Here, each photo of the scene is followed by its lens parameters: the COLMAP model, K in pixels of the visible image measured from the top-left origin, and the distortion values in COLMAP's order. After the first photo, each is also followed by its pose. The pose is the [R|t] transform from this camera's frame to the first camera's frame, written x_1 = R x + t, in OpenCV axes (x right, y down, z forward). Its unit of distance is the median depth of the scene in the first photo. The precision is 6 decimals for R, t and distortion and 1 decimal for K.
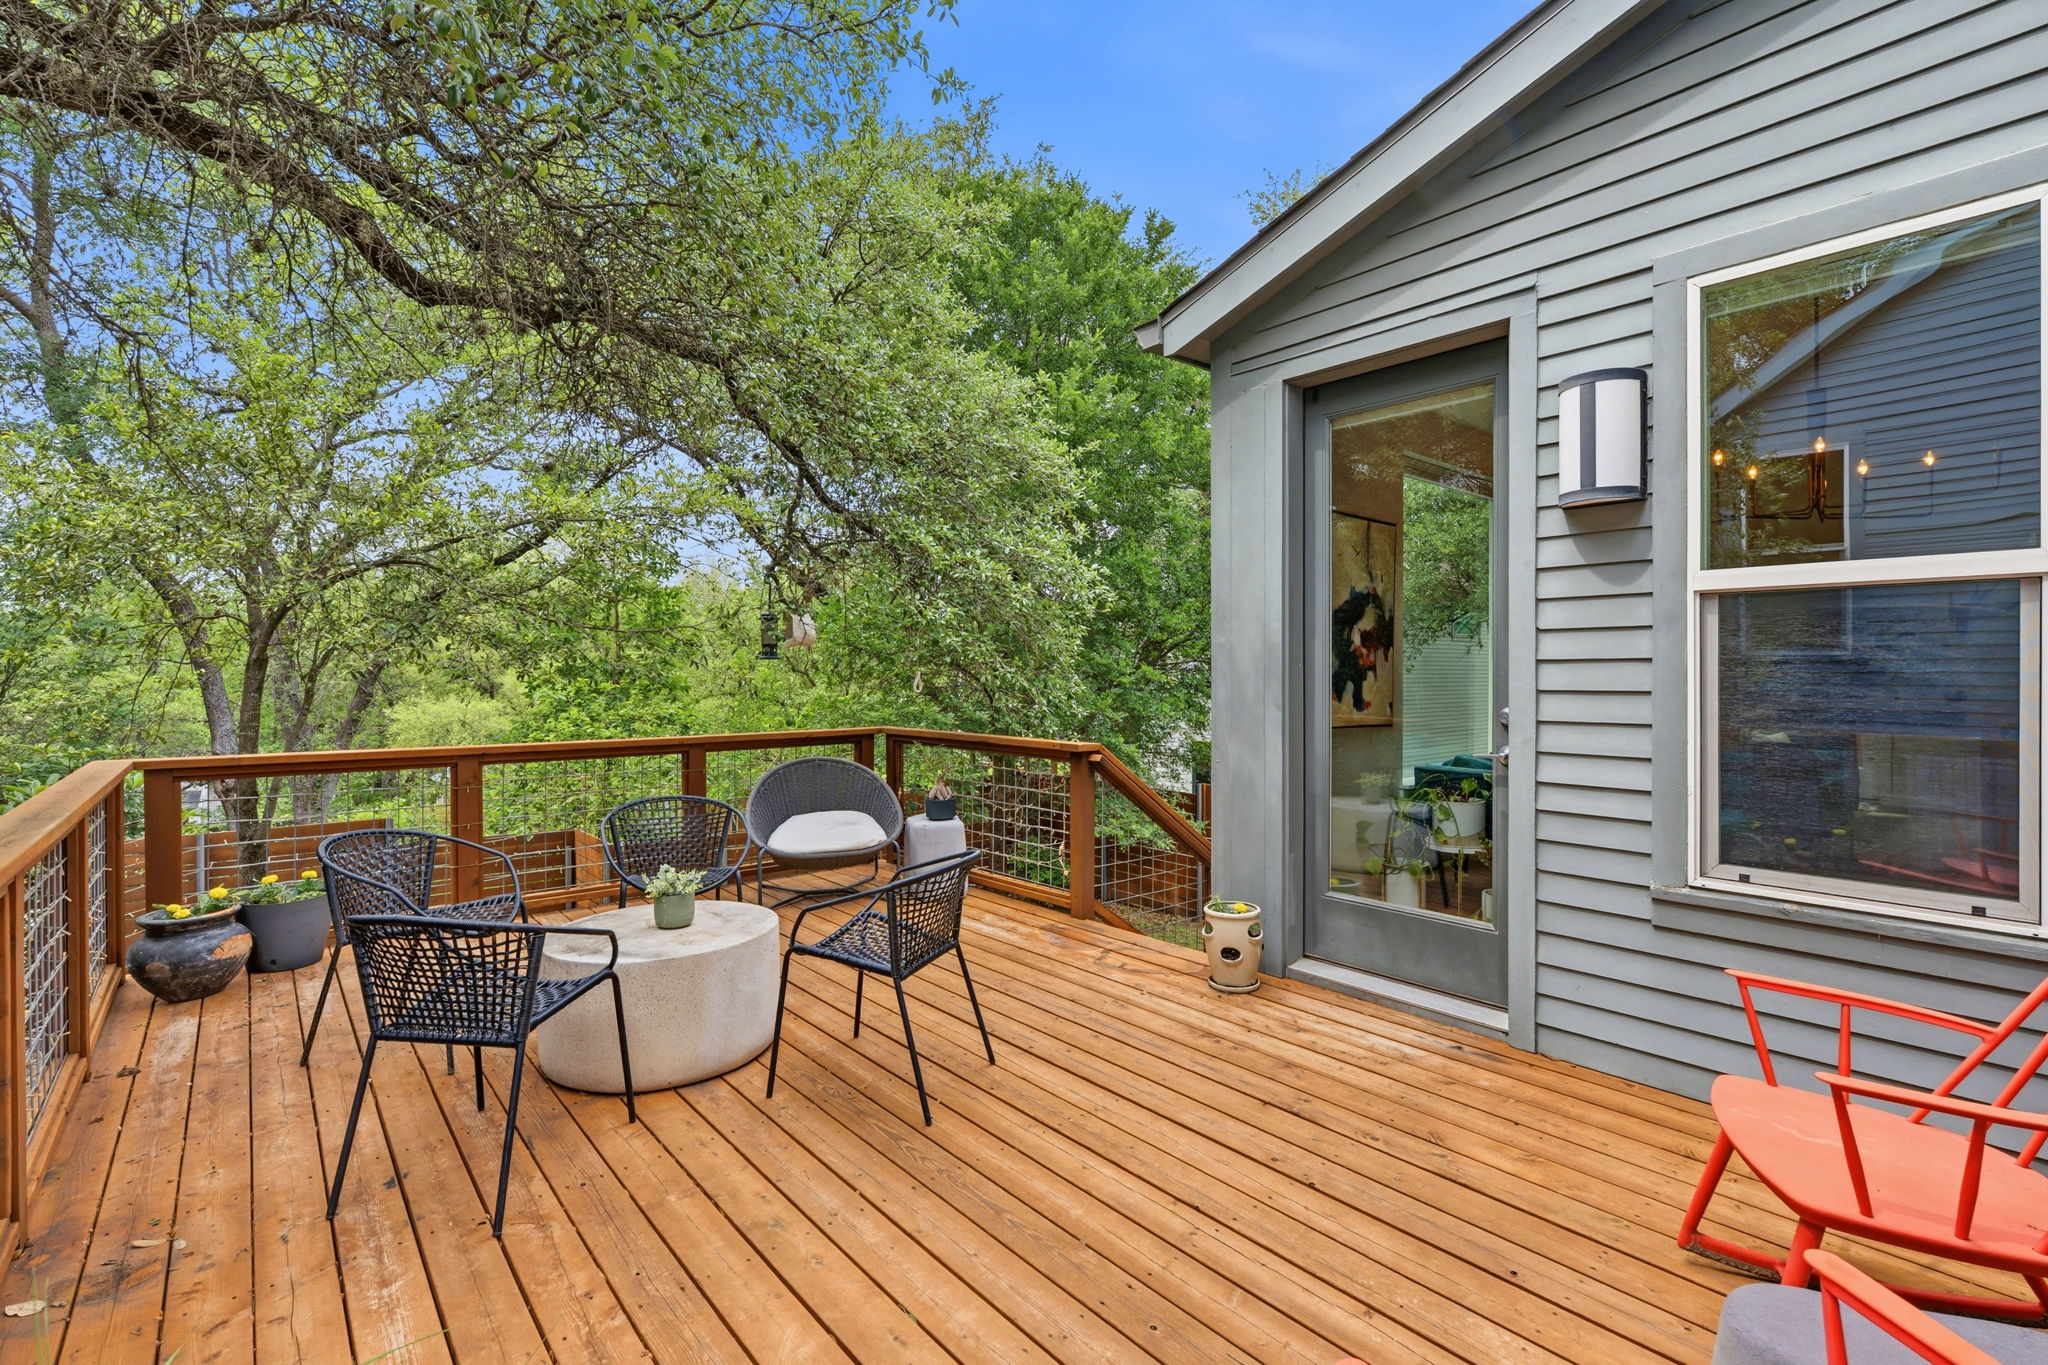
lens RADIAL K [[908.9, 0, 1021.6], [0, 908.9, 675.6], [0, 0, 1]] dist [-0.009154, 0.000167]
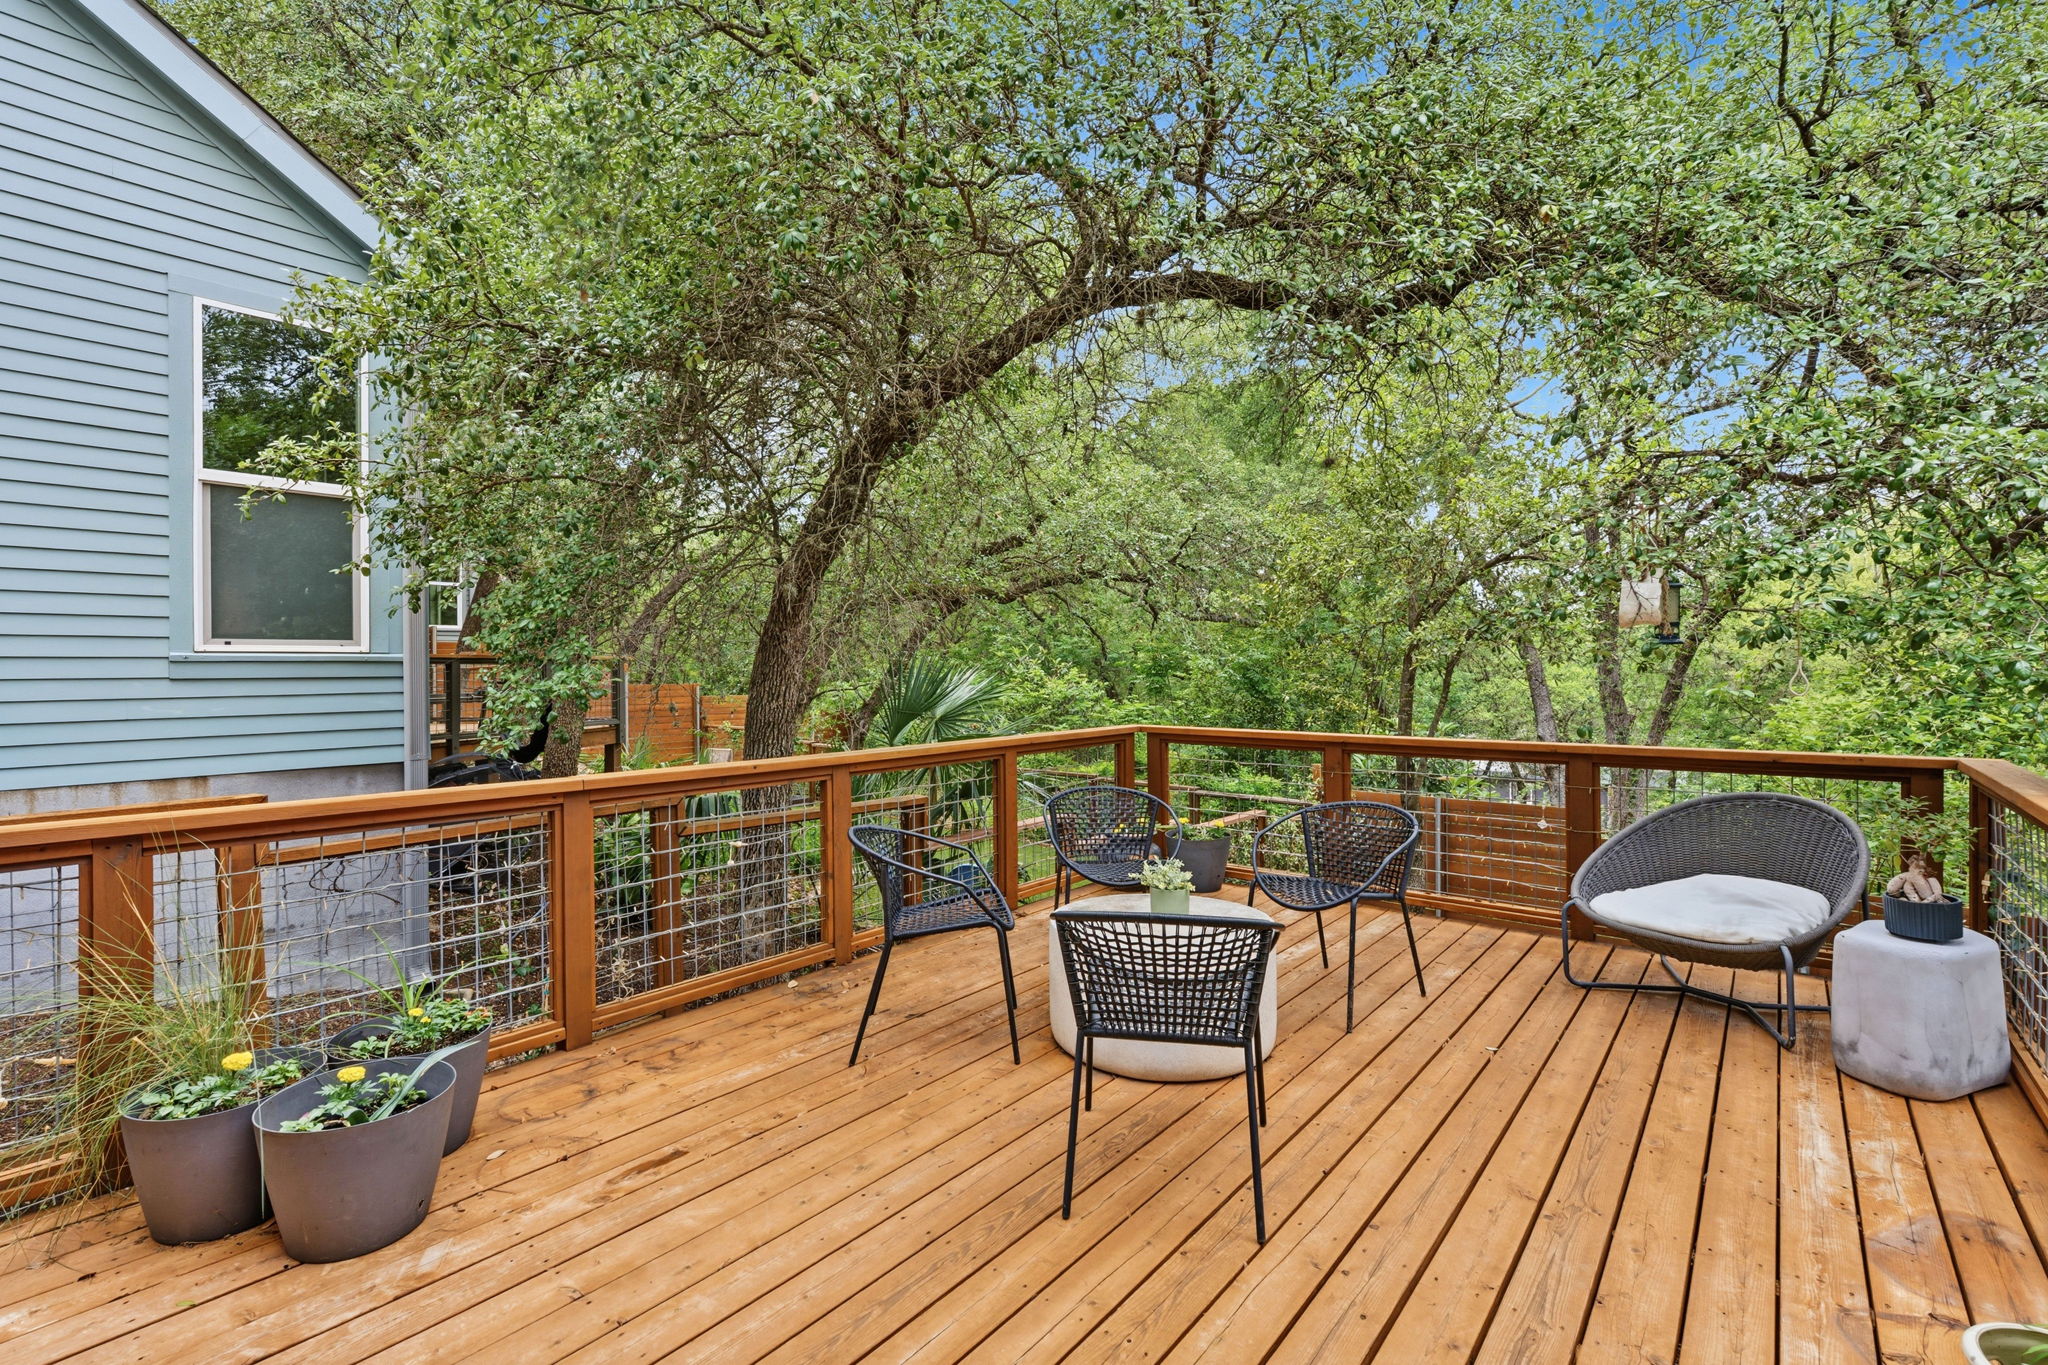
lens RADIAL K [[908.9, 0, 1027.6], [0, 908.9, 679.6], [0, 0, 1]] dist [-0.009154, 0.000167]
pose [[0.182375, 0.009225, -0.983186, 0.529589], [-0.002286, 0.999957, 0.008959, 0.006949], [0.983226, 0.000614, 0.182388, 0.638255]]
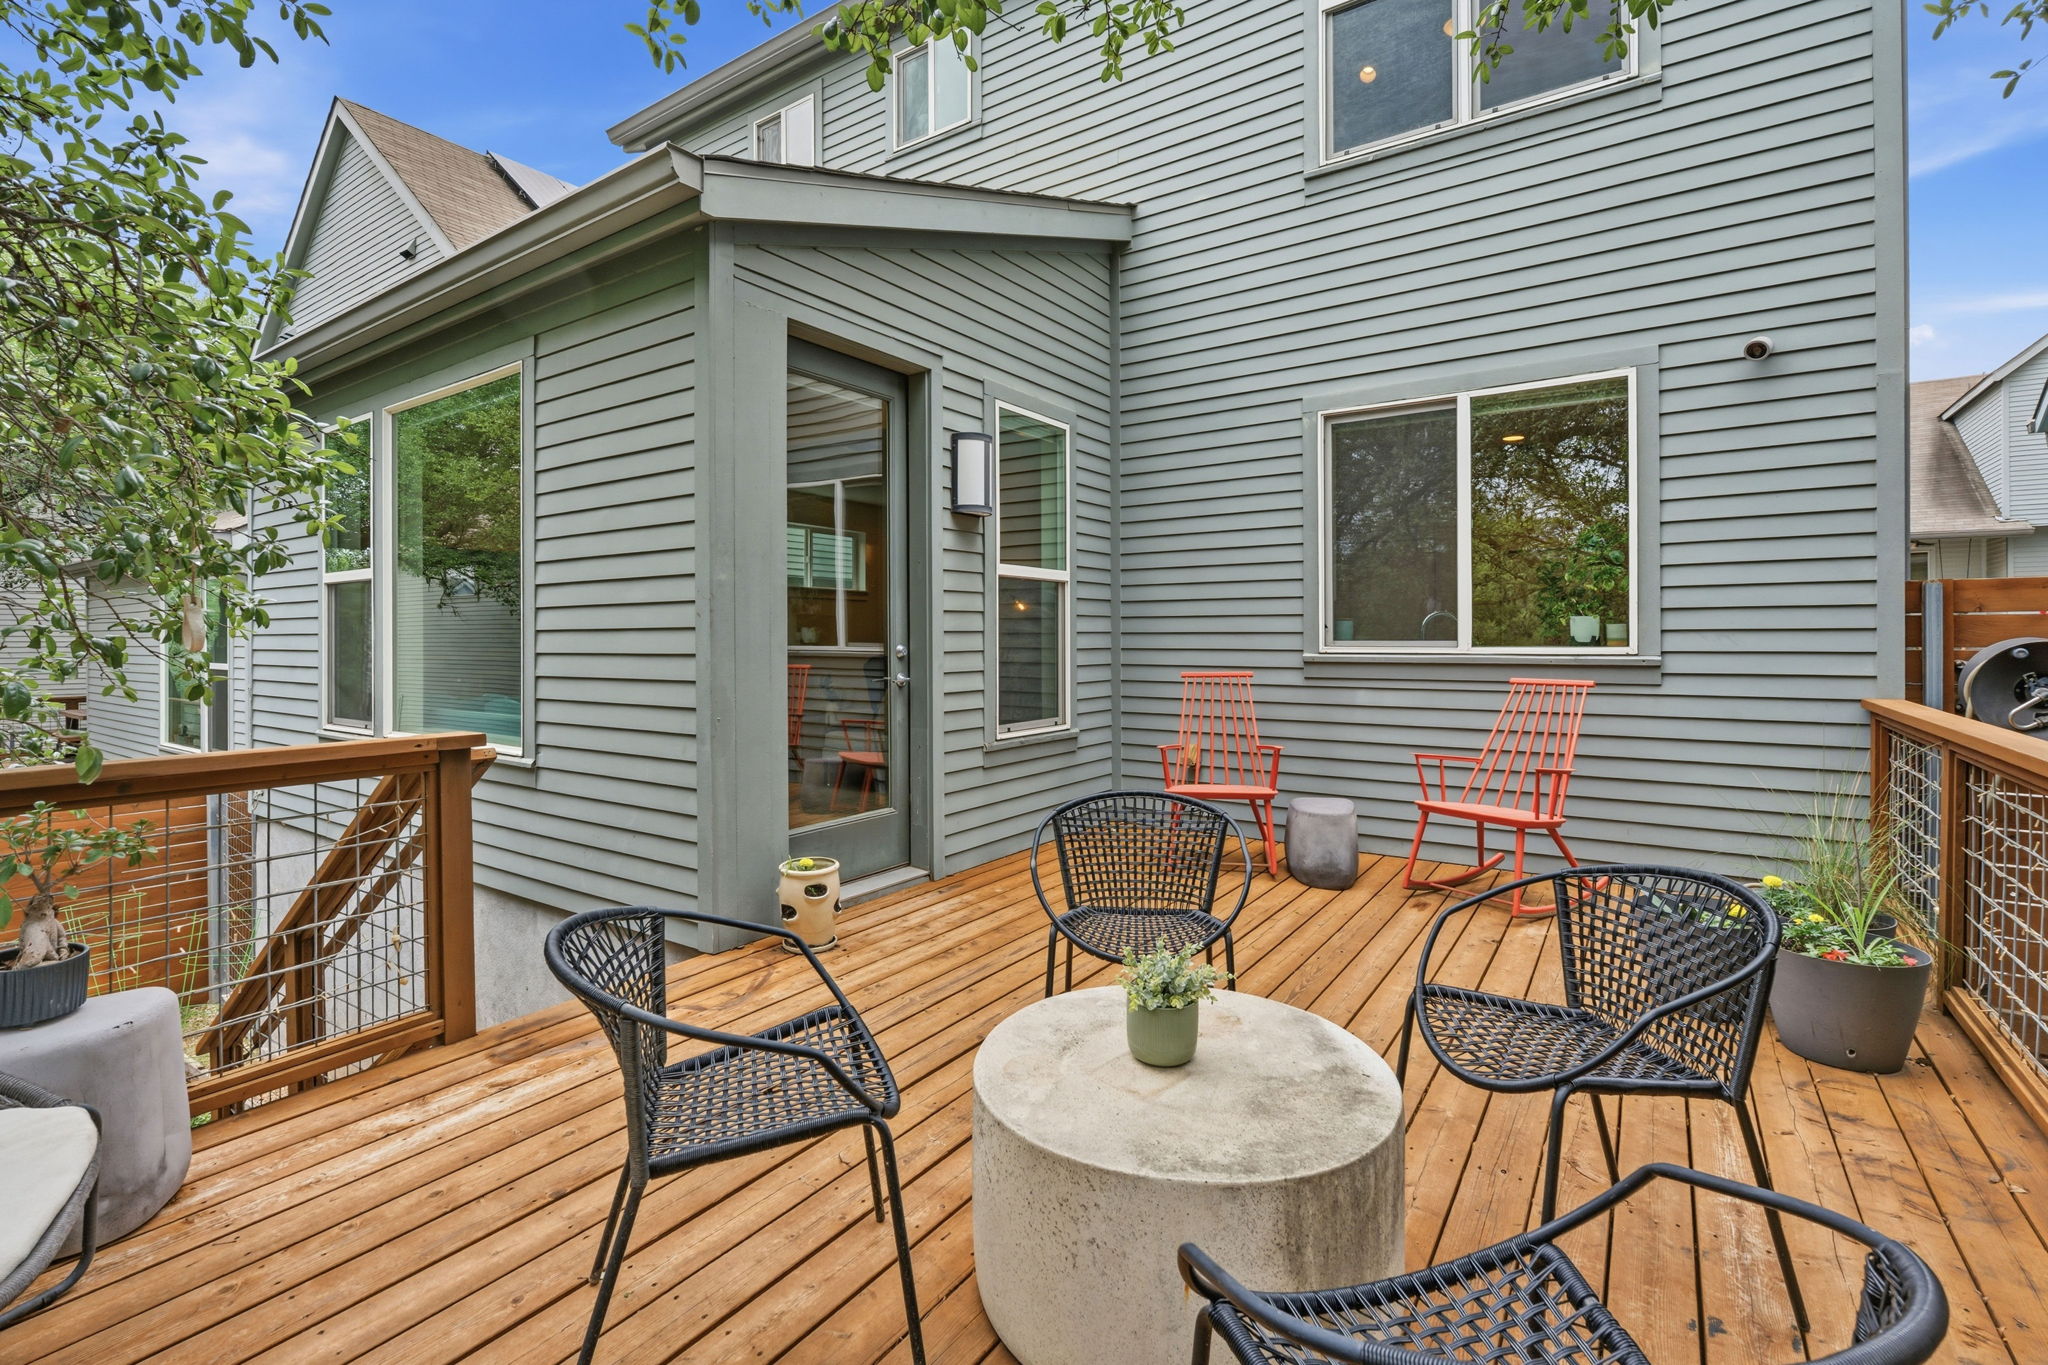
lens RADIAL K [[908.9, 0, 1050.8], [0, 908.9, 640.9], [0, 0, 1]] dist [-0.009154, 0.000167]
pose [[-0.270659, -0.006279, 0.962655, -0.841391], [0.003811, 0.999964, 0.007594, 0.019171], [-0.962668, 0.005724, -0.270625, 1.145840]]
